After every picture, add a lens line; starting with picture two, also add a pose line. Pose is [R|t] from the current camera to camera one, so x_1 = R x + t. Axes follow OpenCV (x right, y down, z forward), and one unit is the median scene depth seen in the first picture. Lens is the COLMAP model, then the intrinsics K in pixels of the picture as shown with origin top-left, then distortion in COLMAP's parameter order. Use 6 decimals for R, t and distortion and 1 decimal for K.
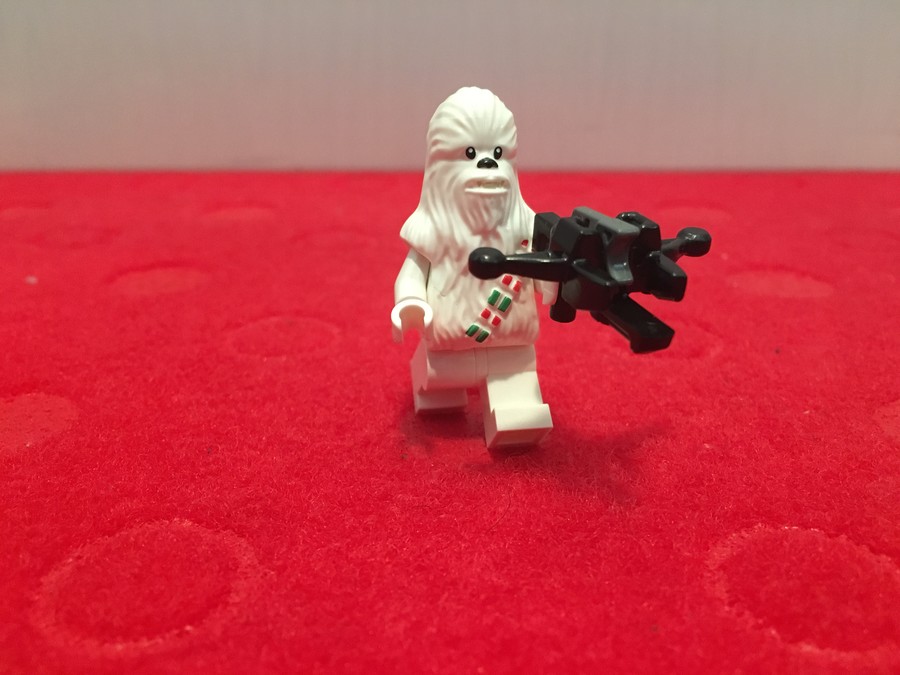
lens RADIAL K [[783.4, 0, 449.9], [0, 783.4, 330.0], [0, 0, 1]] dist [0.084101, -0.153424]
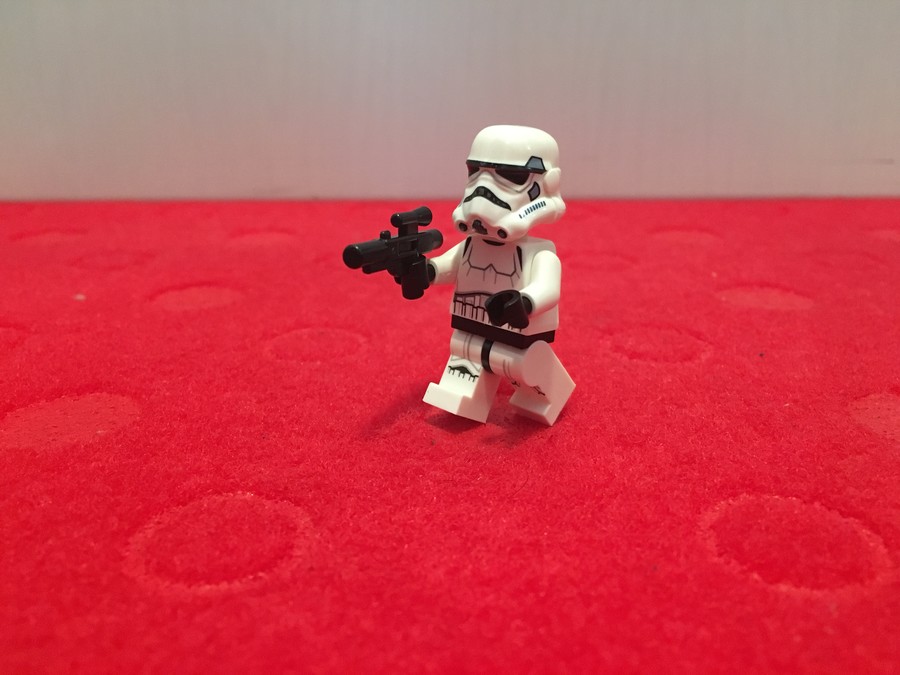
lens RADIAL K [[773.9, 0, 450.0], [0, 773.9, 337.5], [0, 0, 1]] dist [0.087710, -0.148024]
pose [[0.999982, -0.004534, 0.004022, -0.037282], [0.004650, 0.999559, -0.029319, 0.042715], [-0.003887, 0.029337, 0.999562, -0.129150]]
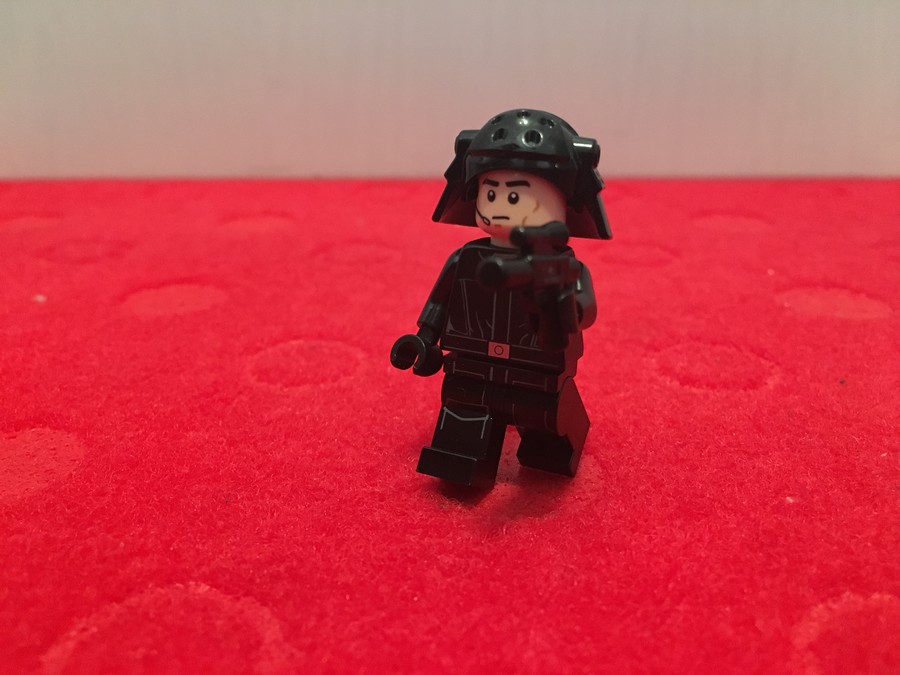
lens RADIAL K [[783.4, 0, 449.9], [0, 783.4, 330.0], [0, 0, 1]] dist [0.084101, -0.153424]
pose [[0.999876, 0.001680, -0.015671, -0.035455], [-0.001703, 0.999997, -0.001453, -0.040851], [0.015669, 0.001480, 0.999876, 0.095803]]
